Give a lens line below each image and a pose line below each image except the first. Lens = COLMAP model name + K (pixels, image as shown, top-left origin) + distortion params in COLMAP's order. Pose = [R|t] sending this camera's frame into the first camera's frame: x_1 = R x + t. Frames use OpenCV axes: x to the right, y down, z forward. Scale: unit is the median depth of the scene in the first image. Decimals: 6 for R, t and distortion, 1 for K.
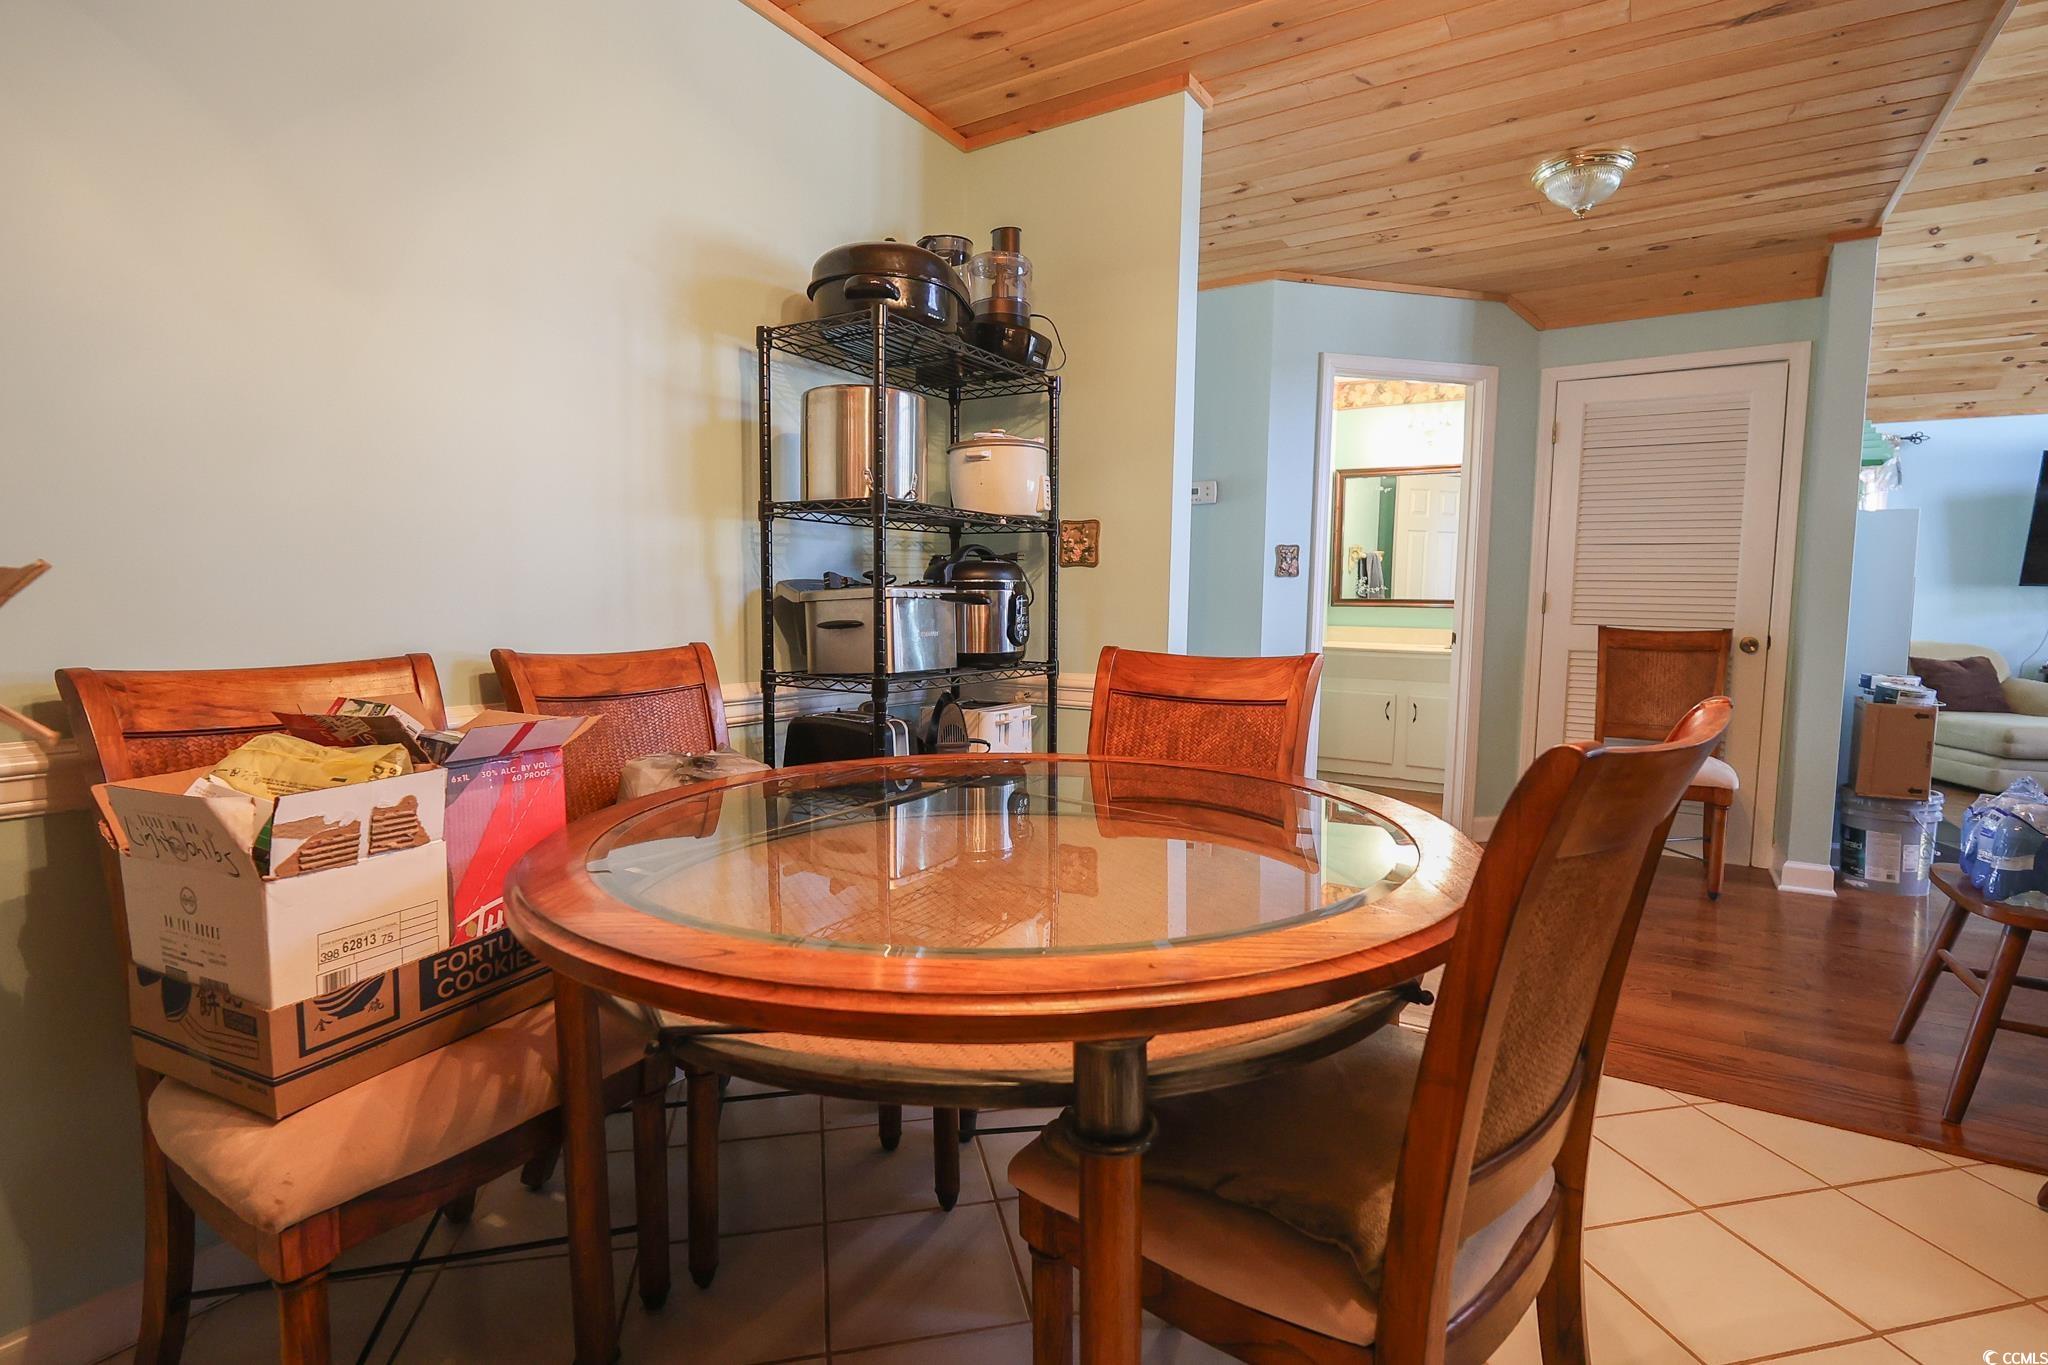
lens RADIAL K [[982.3, 0, 1026.9], [0, 982.3, 683.7], [0, 0, 1]] dist [-0.015364, -0.000265]
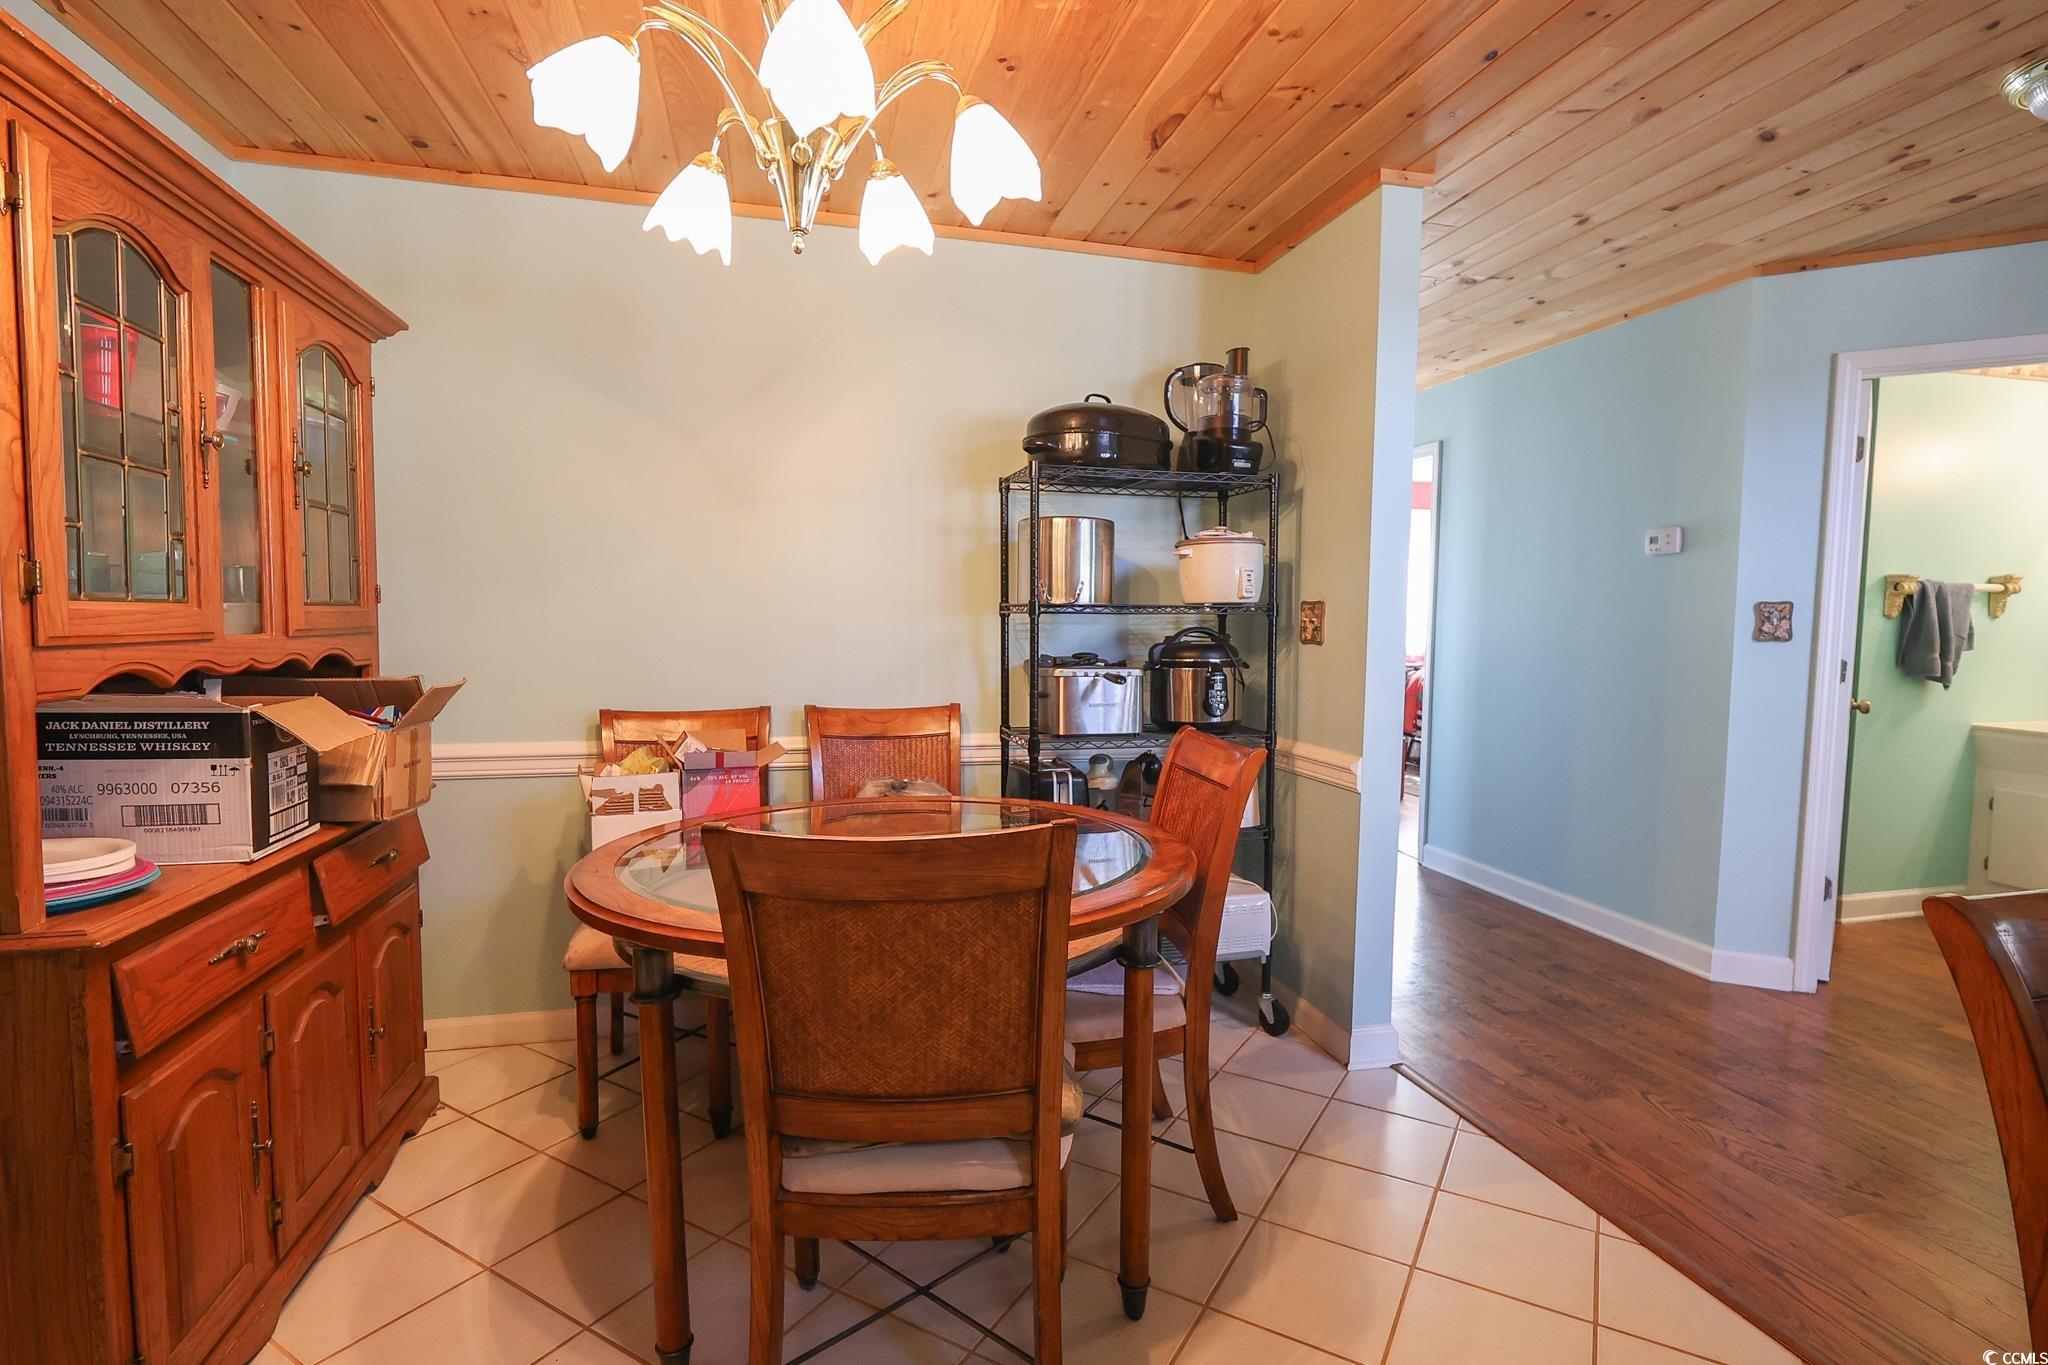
lens RADIAL K [[982.3, 0, 1031.2], [0, 982.3, 685.1], [0, 0, 1]] dist [-0.015364, -0.000265]
pose [[0.725109, 0.041200, -0.687400, 0.612973], [-0.058419, 0.998291, -0.001790, -0.061154], [0.686151, 0.041455, 0.726277, 0.028105]]
